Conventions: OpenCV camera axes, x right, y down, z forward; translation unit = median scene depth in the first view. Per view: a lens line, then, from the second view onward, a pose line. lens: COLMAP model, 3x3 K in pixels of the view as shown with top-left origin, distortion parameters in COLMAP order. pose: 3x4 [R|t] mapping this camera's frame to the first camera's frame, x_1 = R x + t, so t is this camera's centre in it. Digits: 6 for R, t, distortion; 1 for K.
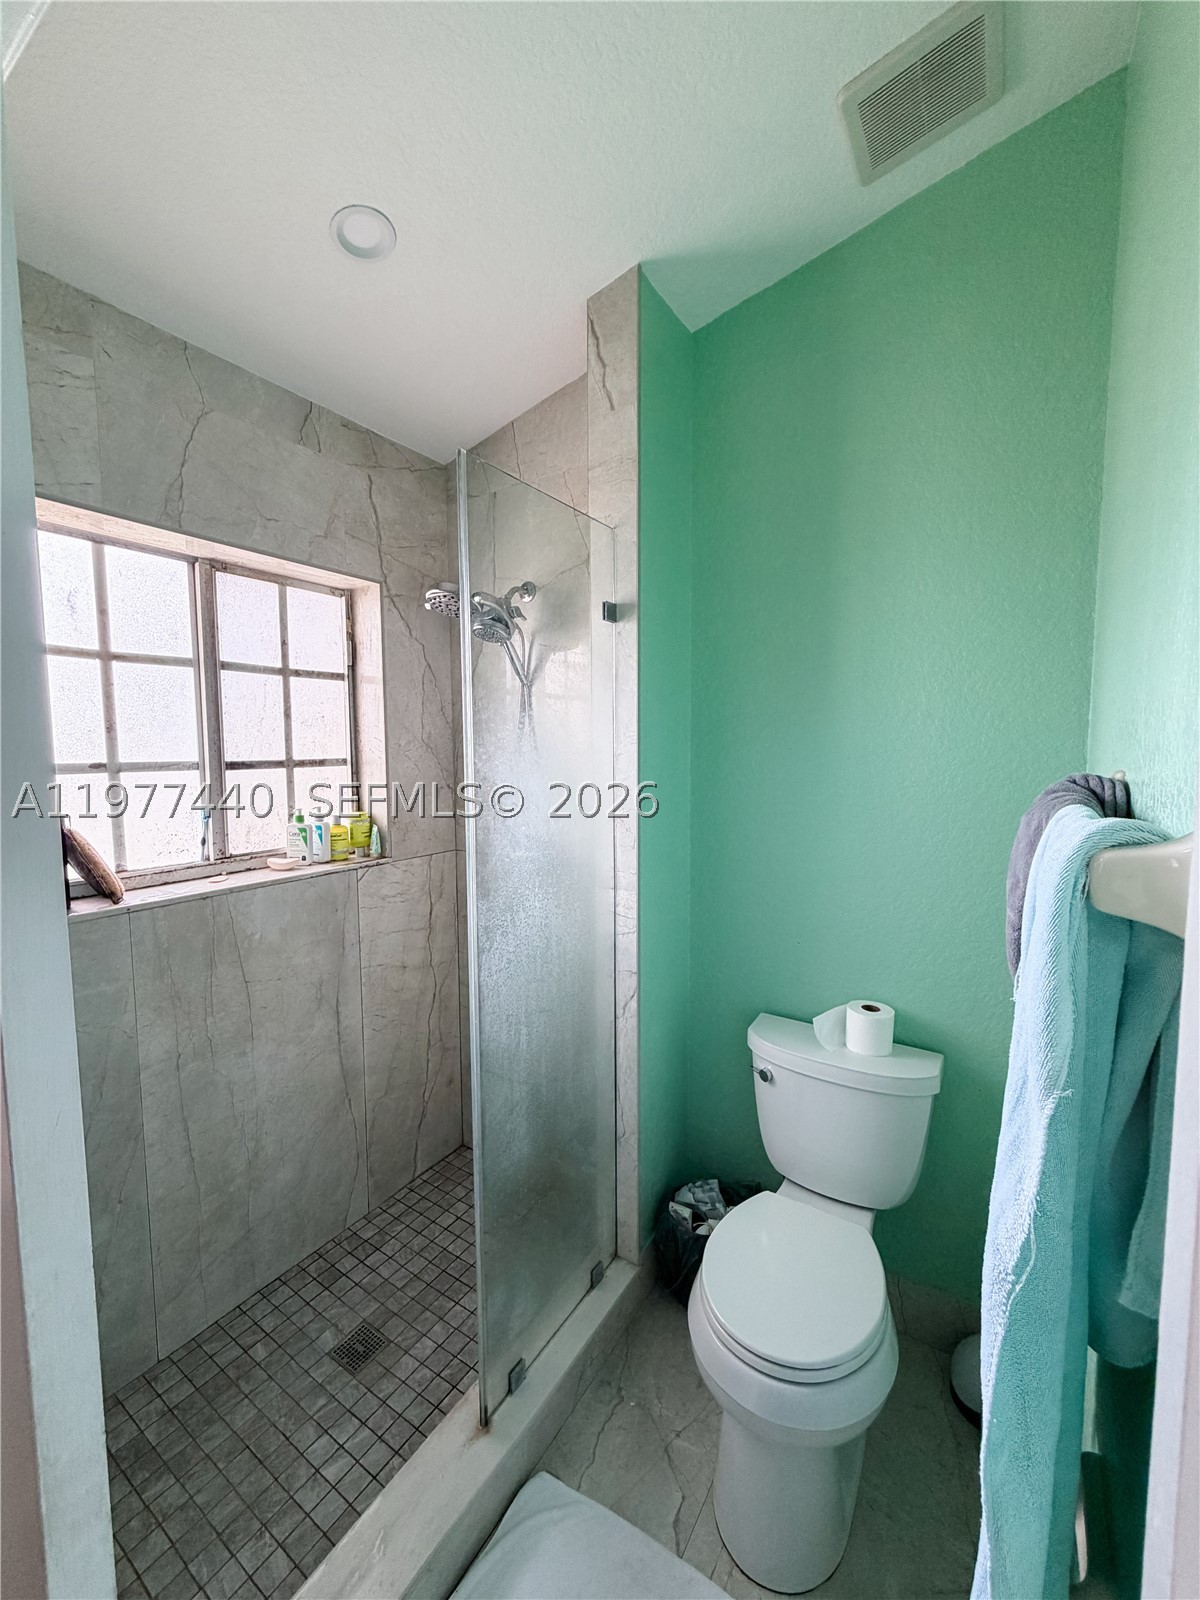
lens RADIAL K [[643.8, 0, 600.0], [0, 643.8, 800.0], [0, 0, 1]] dist [0.000891, 0.000050]
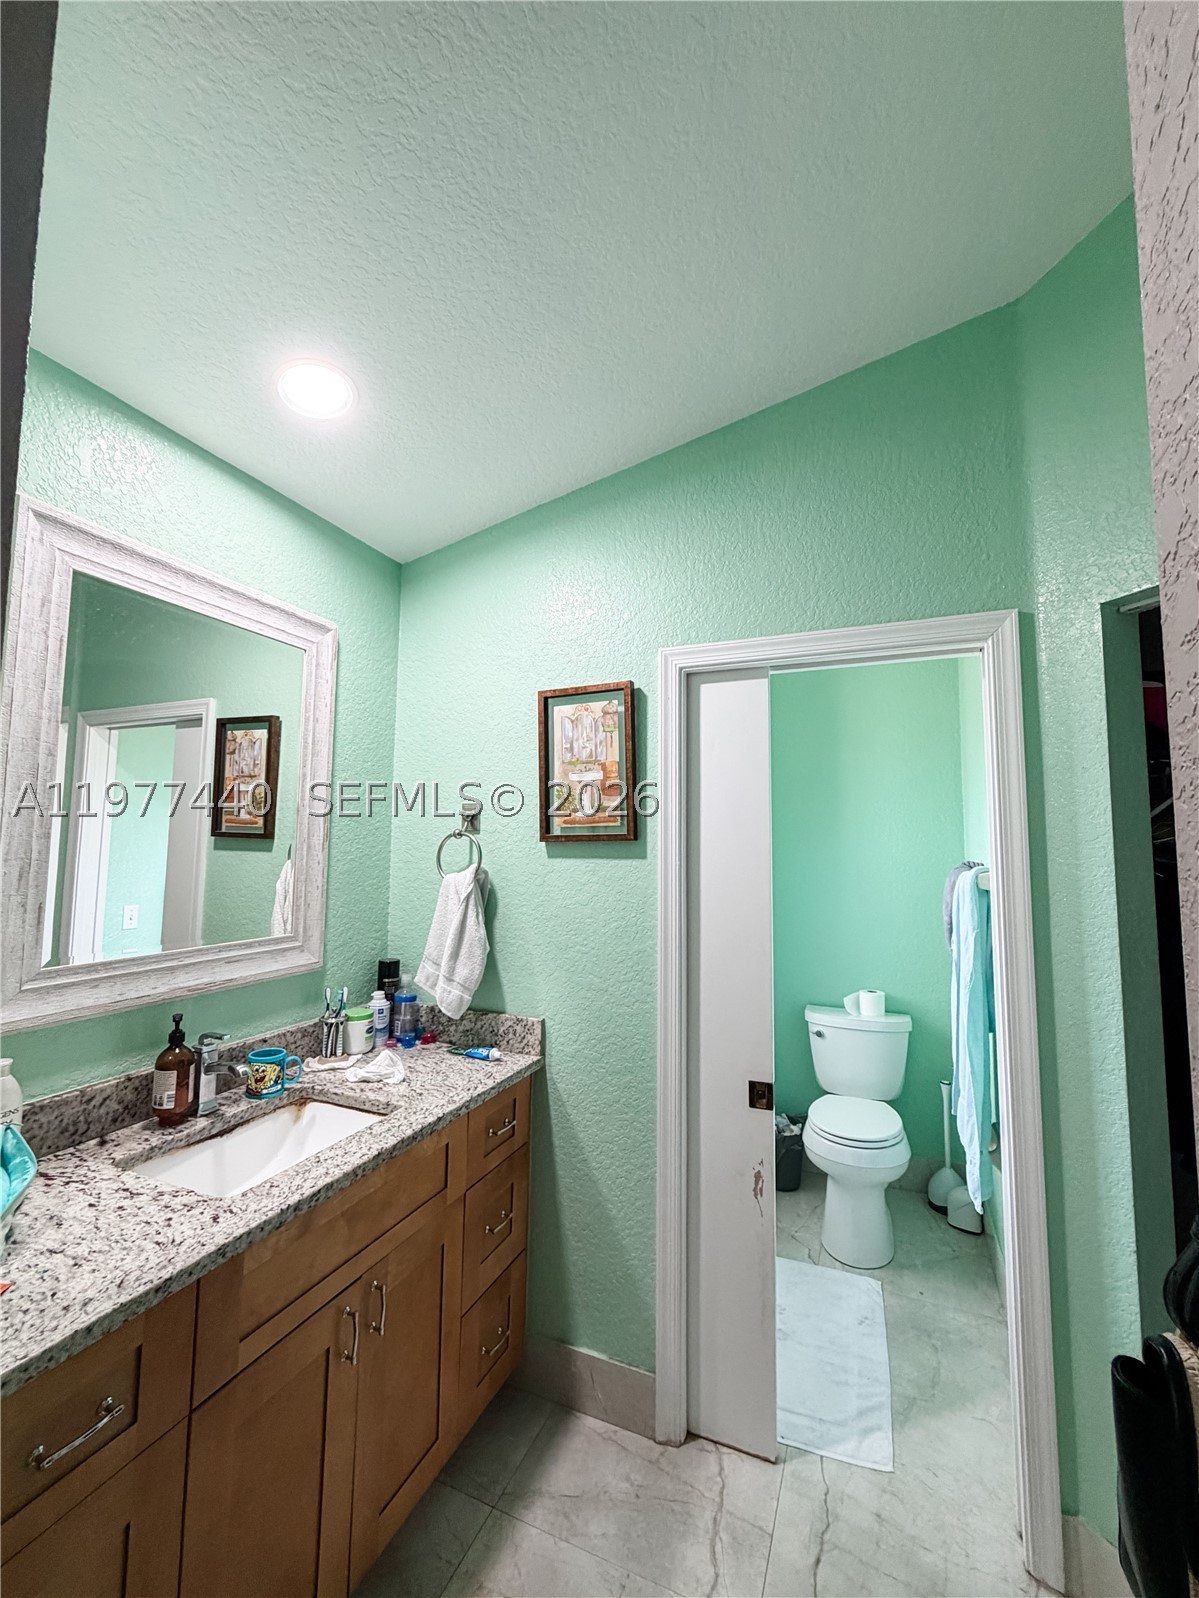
lens RADIAL K [[643.0, 0, 599.5], [0, 643.0, 799.0], [0, 0, 1]] dist [0.000891, 0.000050]
pose [[0.989432, 0.029623, 0.141939, -0.631176], [-0.005825, 0.986238, -0.165232, 0.086918], [-0.144880, 0.162659, 0.975988, -0.777153]]
